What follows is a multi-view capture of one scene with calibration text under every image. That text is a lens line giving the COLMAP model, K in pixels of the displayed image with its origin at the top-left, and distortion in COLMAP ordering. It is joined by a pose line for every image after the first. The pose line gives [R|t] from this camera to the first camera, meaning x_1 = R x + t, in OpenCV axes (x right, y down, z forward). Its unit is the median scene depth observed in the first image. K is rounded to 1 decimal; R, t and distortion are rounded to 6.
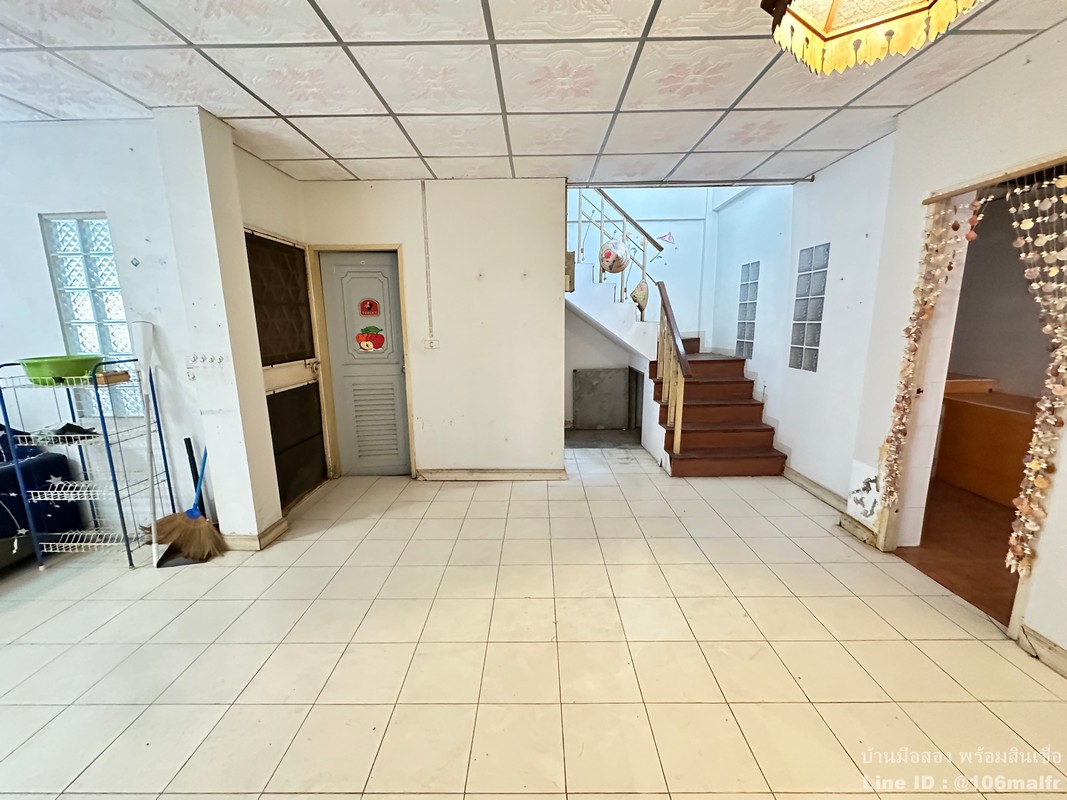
lens RADIAL K [[430.8, 0, 535.8], [0, 430.8, 399.6], [0, 0, 1]] dist [-0.004063, 0.001171]
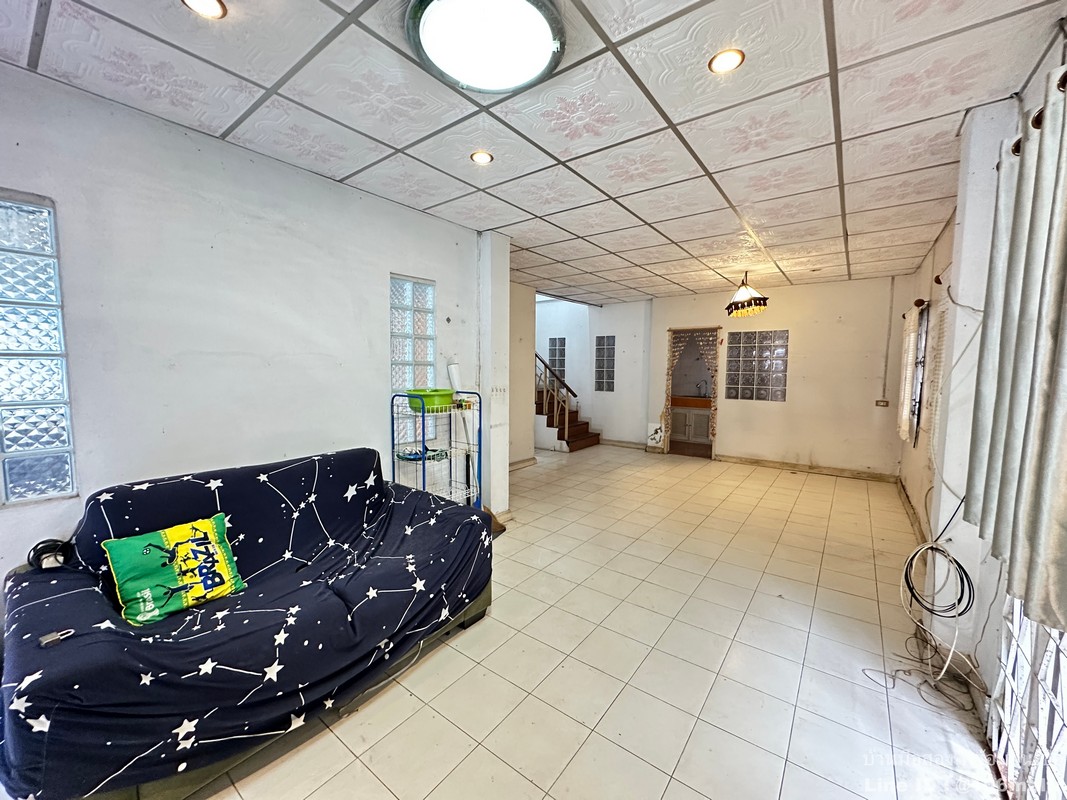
lens RADIAL K [[430.8, 0, 528.9], [0, 430.8, 402.5], [0, 0, 1]] dist [-0.004063, 0.001171]
pose [[0.598025, -0.050779, 0.799867, -1.354784], [0.131052, 0.990754, -0.035084, 0.012321], [-0.790691, 0.125806, 0.599150, 0.017080]]
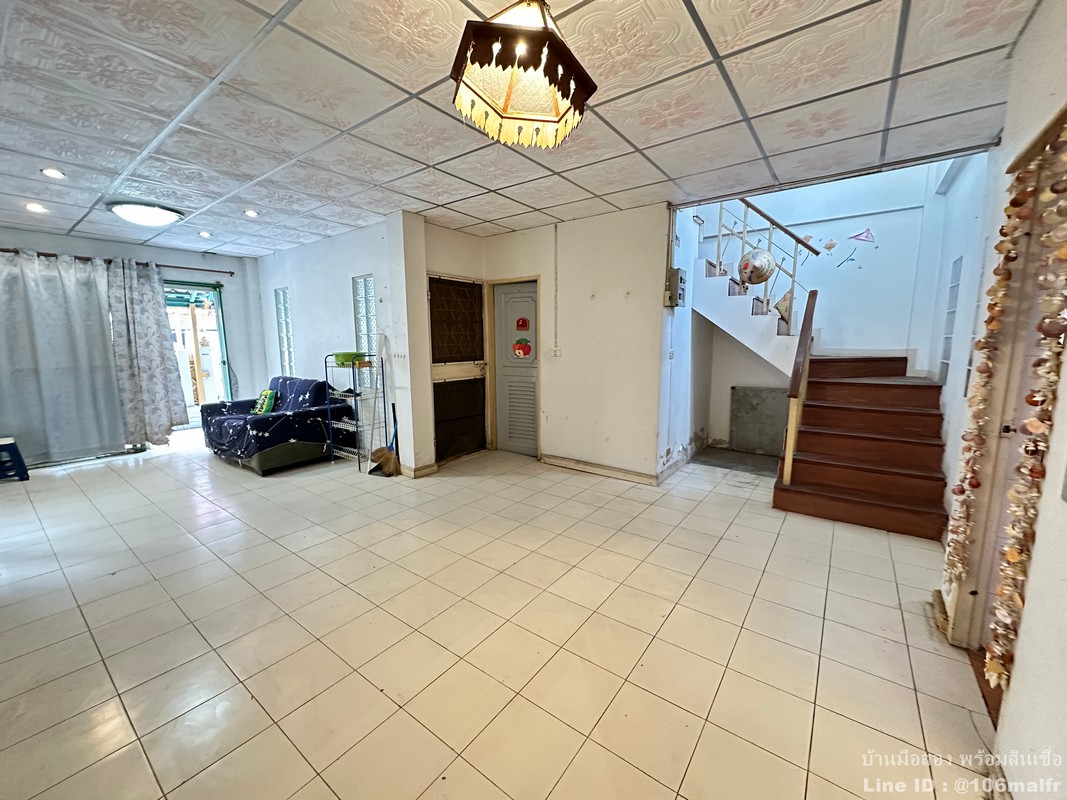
lens RADIAL K [[430.8, 0, 536.4], [0, 430.8, 401.1], [0, 0, 1]] dist [-0.004063, 0.001171]
pose [[0.805698, 0.091128, -0.585275, 0.471437], [-0.110495, 0.993873, 0.002637, 0.012350], [0.581930, 0.062545, 0.810831, -0.027264]]
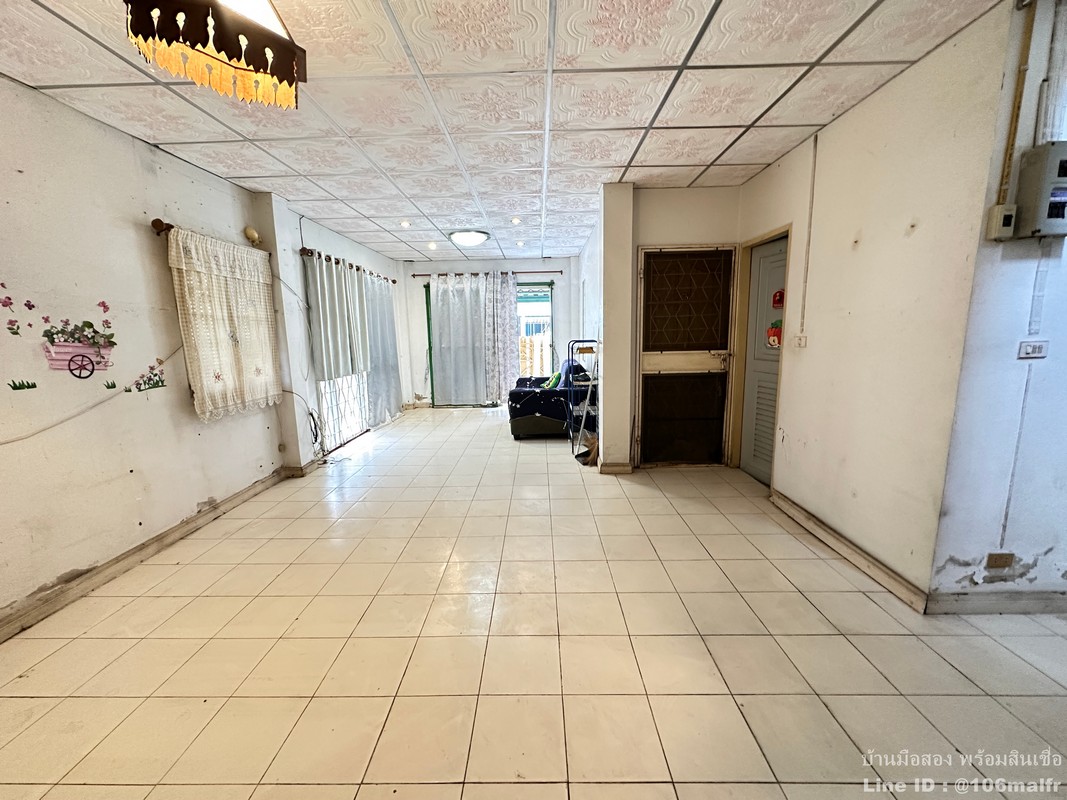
lens RADIAL K [[430.8, 0, 530.5], [0, 430.8, 401.0], [0, 0, 1]] dist [-0.004063, 0.001171]
pose [[-0.015584, 0.172248, -0.984930, 0.597095], [-0.159796, 0.971960, 0.172509, -0.082626], [0.987027, 0.160076, 0.012378, 0.538840]]
